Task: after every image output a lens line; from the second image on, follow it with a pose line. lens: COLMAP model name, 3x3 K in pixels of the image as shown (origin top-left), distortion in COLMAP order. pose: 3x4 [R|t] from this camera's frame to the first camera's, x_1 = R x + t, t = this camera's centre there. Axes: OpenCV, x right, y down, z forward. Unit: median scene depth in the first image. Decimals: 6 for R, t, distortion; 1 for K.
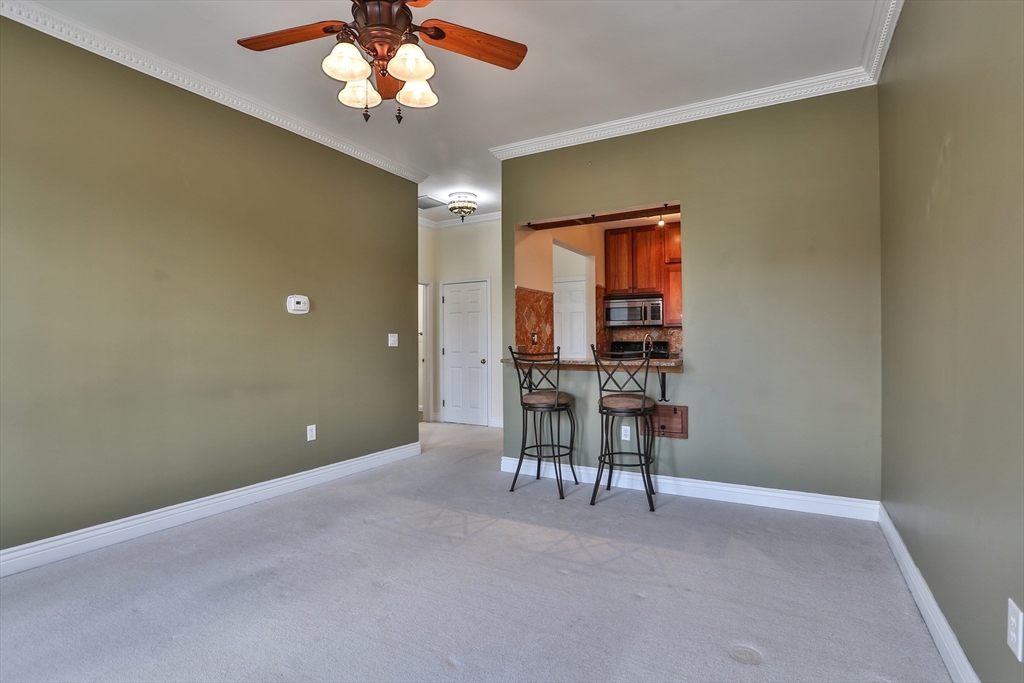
lens RADIAL K [[493.8, 0, 512.0], [0, 493.8, 341.5], [0, 0, 1]] dist [-0.052718, 0.021272]
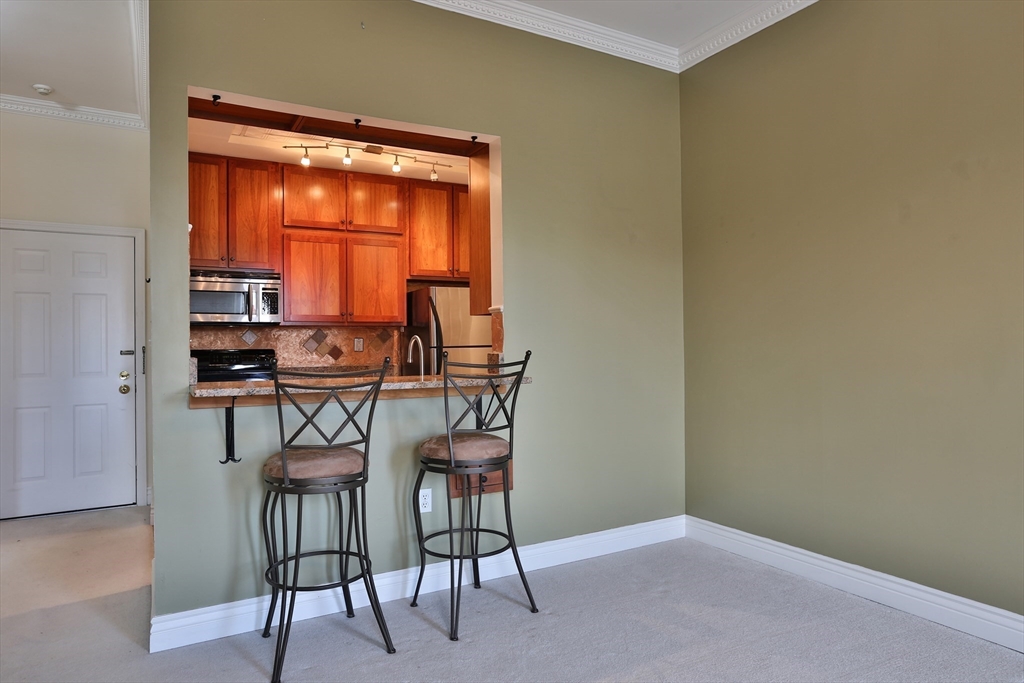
lens RADIAL K [[639.9, 0, 512.0], [0, 639.9, 341.5], [0, 0, 1]] dist [-0.066075, 0.072608]
pose [[0.512235, 0.005879, 0.858825, -0.386087], [0.008770, 0.999889, -0.012076, 0.004114], [-0.858800, 0.013718, 0.512127, 0.524289]]
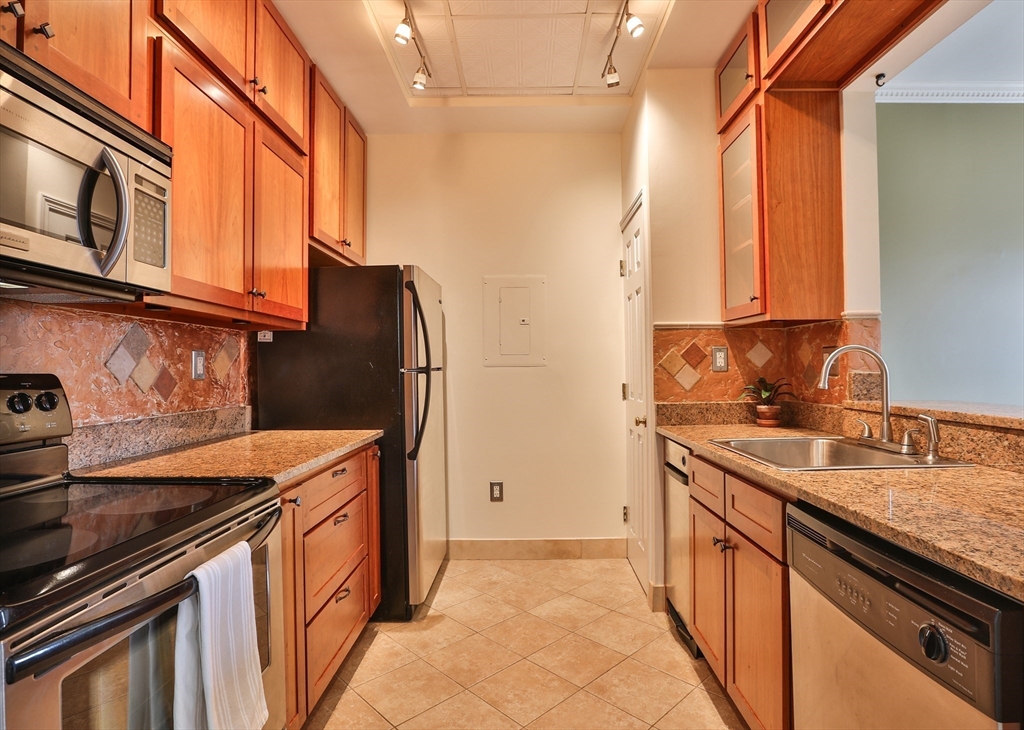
lens RADIAL K [[537.1, 0, 524.0], [0, 537.1, 364.1], [0, 0, 1]] dist [-0.056788, 0.020187]
pose [[-0.485590, 0.020497, 0.873946, 0.054401], [0.015262, 0.999771, -0.014968, 0.003431], [-0.874053, 0.006070, -0.485792, 1.558143]]
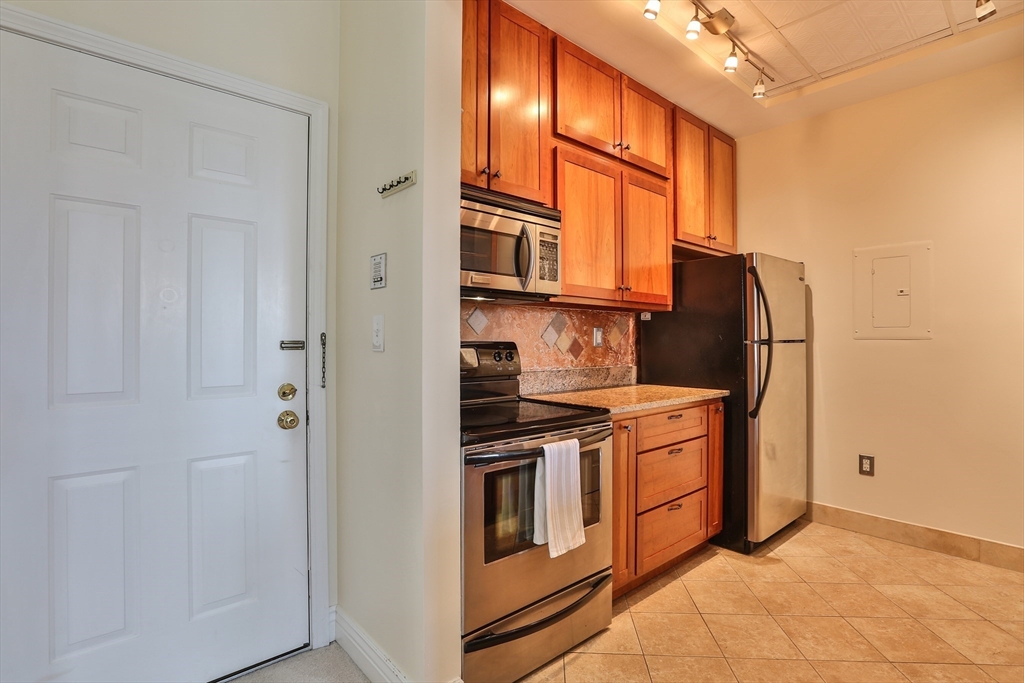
lens RADIAL K [[493.8, 0, 512.0], [0, 493.8, 341.5], [0, 0, 1]] dist [-0.052718, 0.021272]
pose [[0.335345, 0.007137, 0.942068, -0.081671], [-0.002023, 0.999974, -0.006856, 0.003706], [-0.942093, 0.000394, 0.335351, 1.453822]]
